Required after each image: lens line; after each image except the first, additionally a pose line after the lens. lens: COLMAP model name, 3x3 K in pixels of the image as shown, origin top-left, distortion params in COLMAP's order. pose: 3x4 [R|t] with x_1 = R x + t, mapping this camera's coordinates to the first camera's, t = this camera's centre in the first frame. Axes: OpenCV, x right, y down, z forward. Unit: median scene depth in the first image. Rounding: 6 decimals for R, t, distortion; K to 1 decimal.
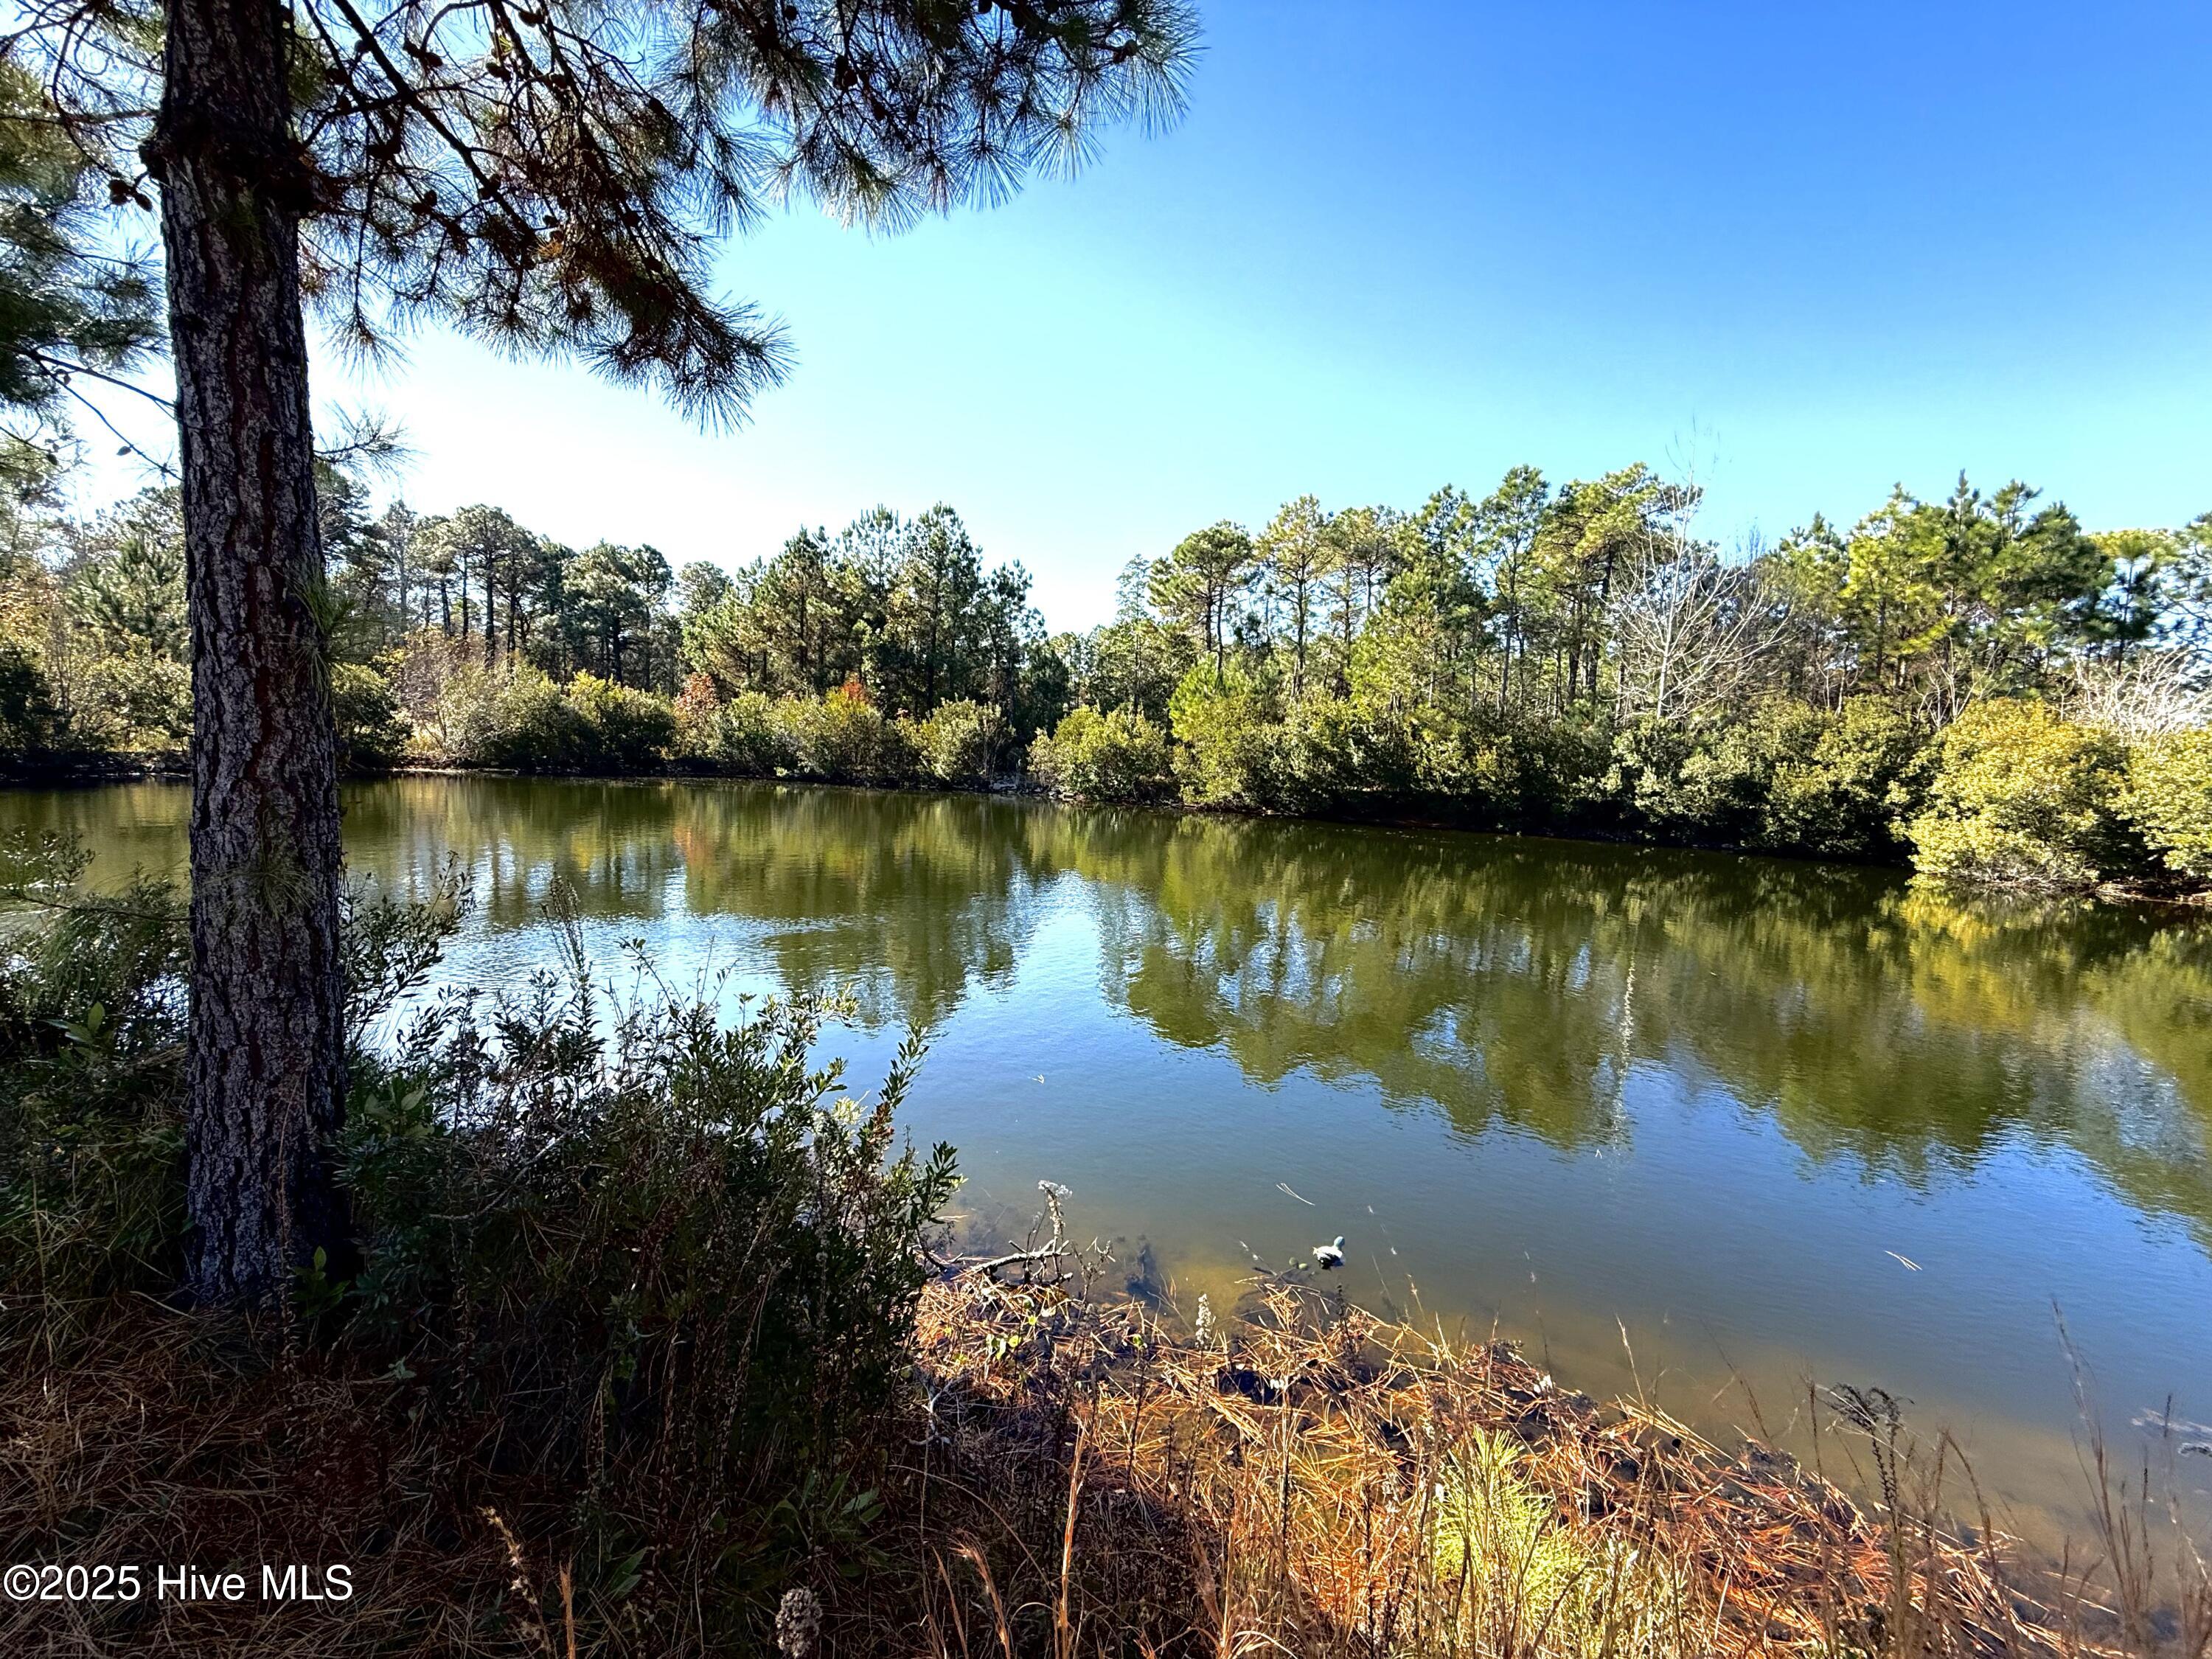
lens RADIAL K [[890.2, 0, 1106.0], [0, 890.2, 829.5], [0, 0, 1]] dist [0.000526, 0.000099]
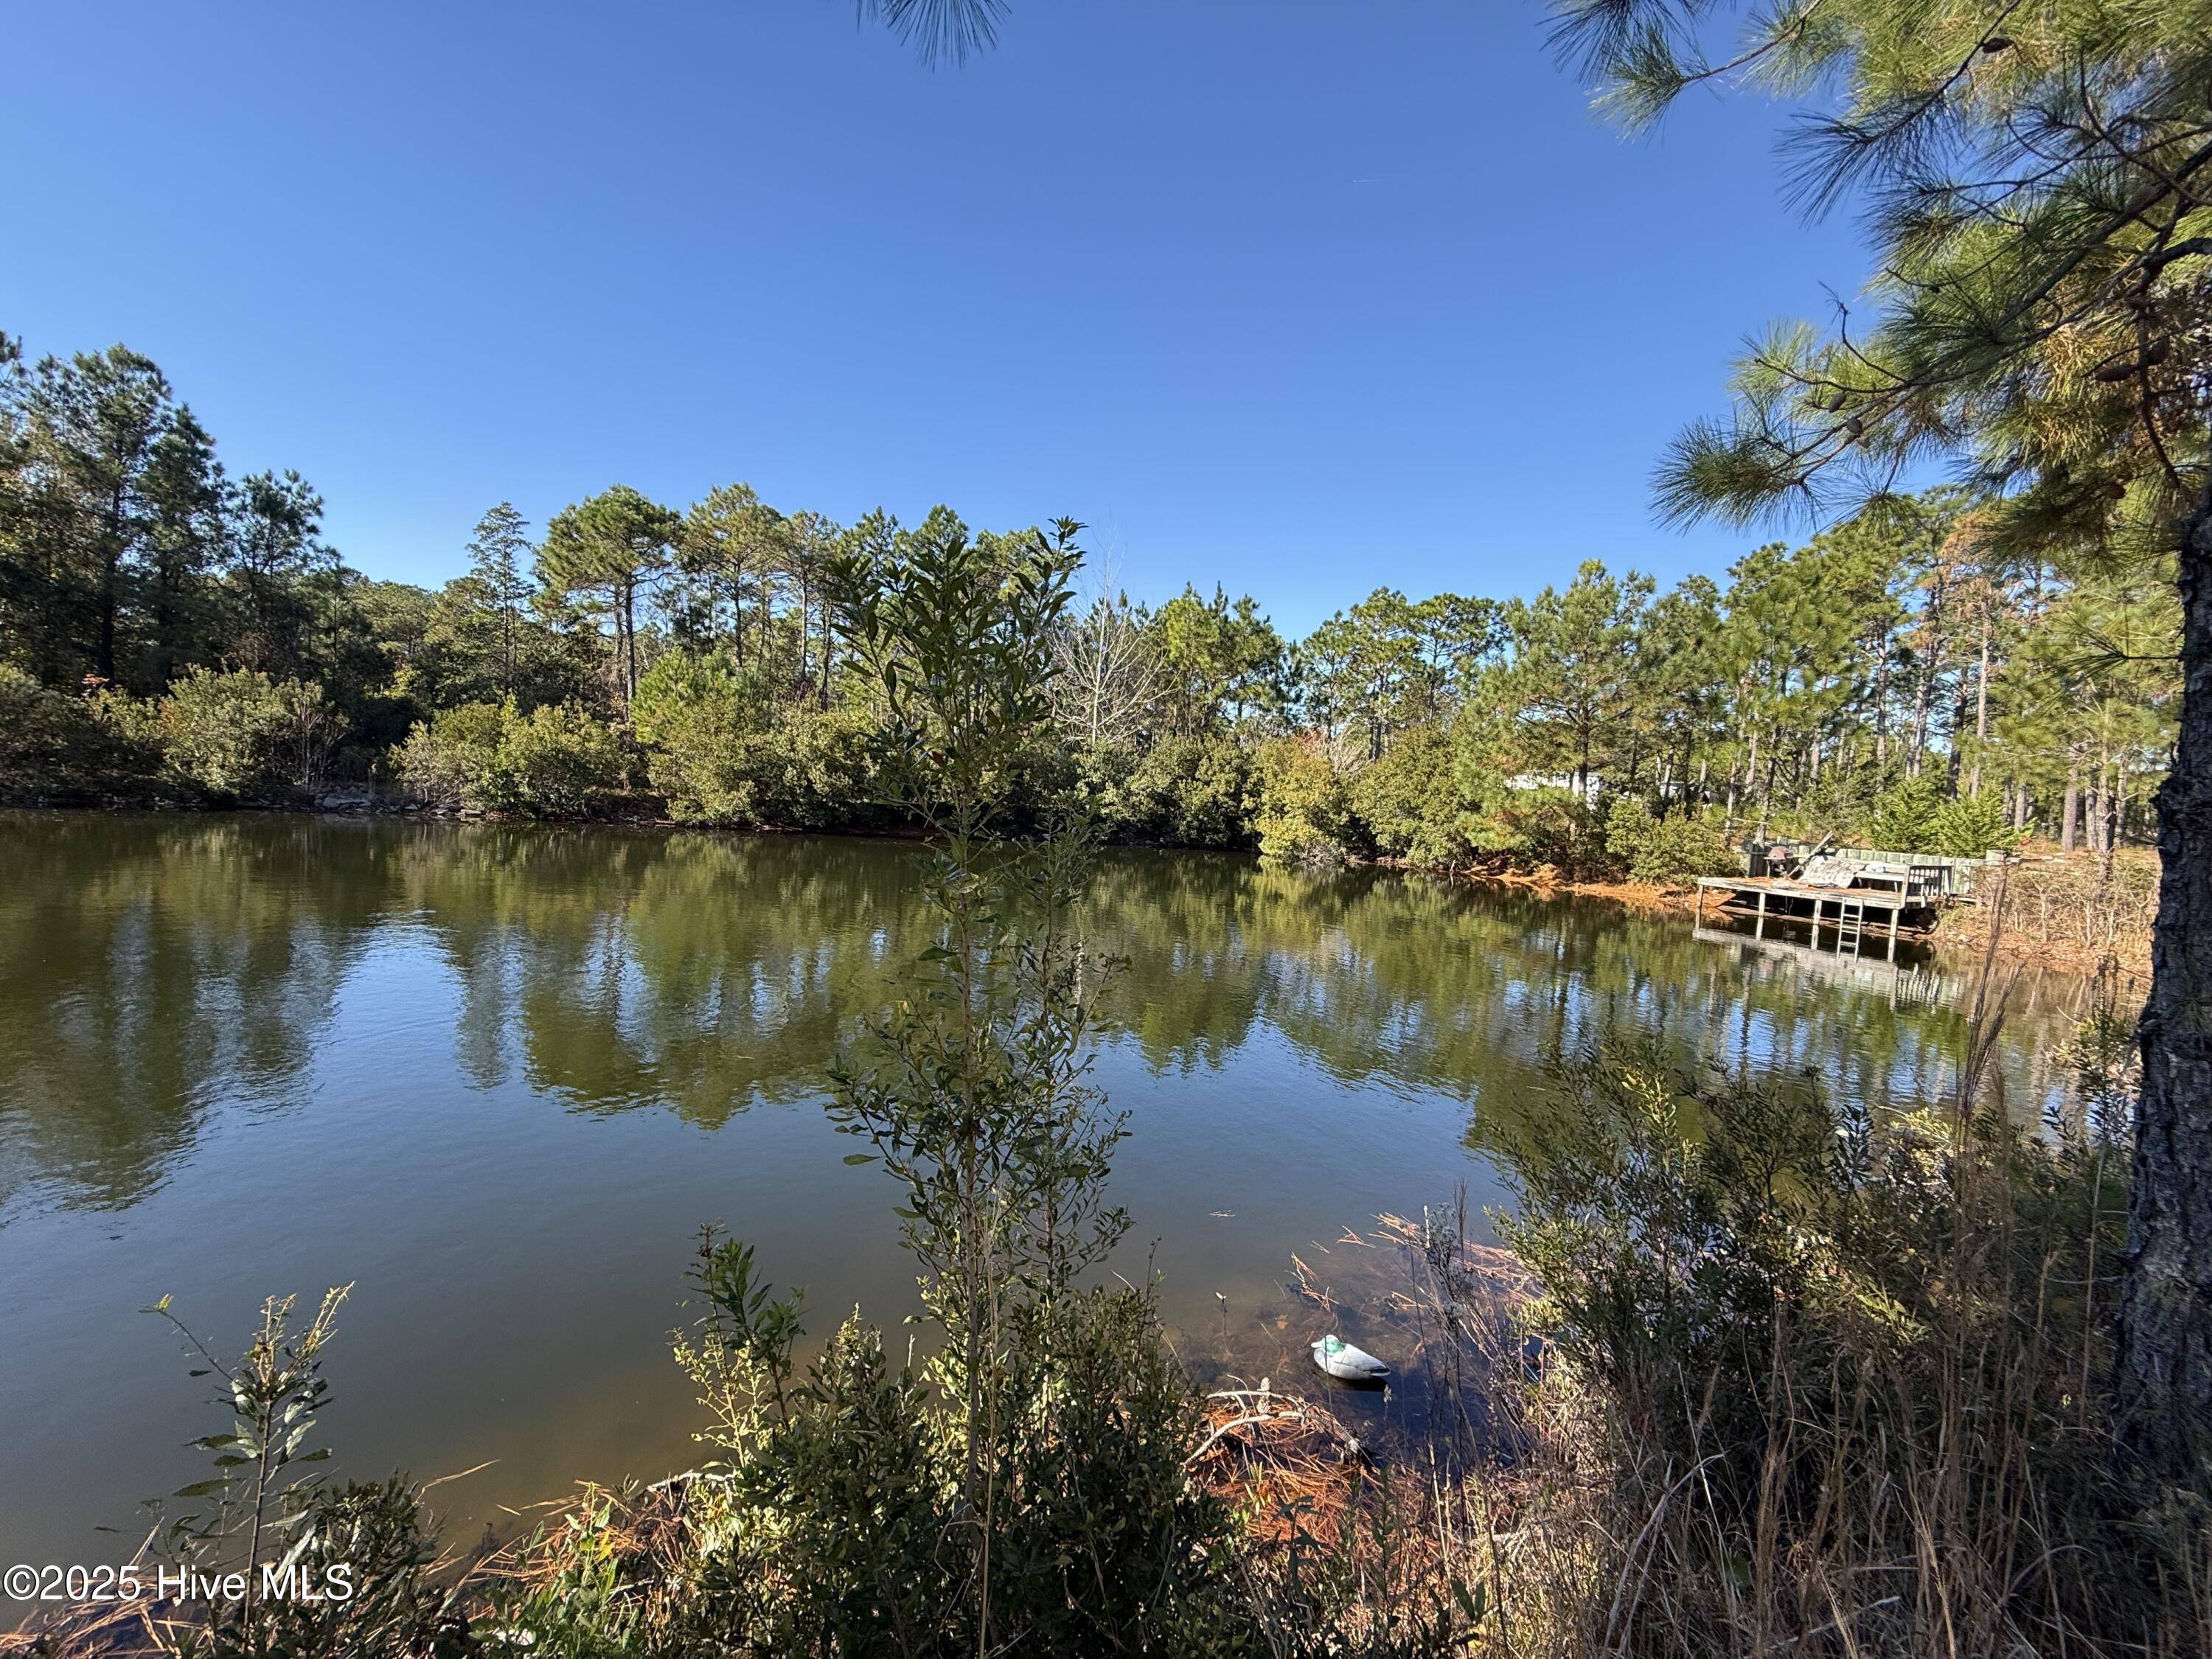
lens RADIAL K [[890.2, 0, 1106.0], [0, 890.2, 829.5], [0, 0, 1]] dist [0.000526, 0.000099]
pose [[0.688222, -0.037336, 0.724539, -0.262997], [0.037221, 0.999177, 0.016133, -0.020961], [-0.724544, 0.015865, 0.689045, 0.116205]]
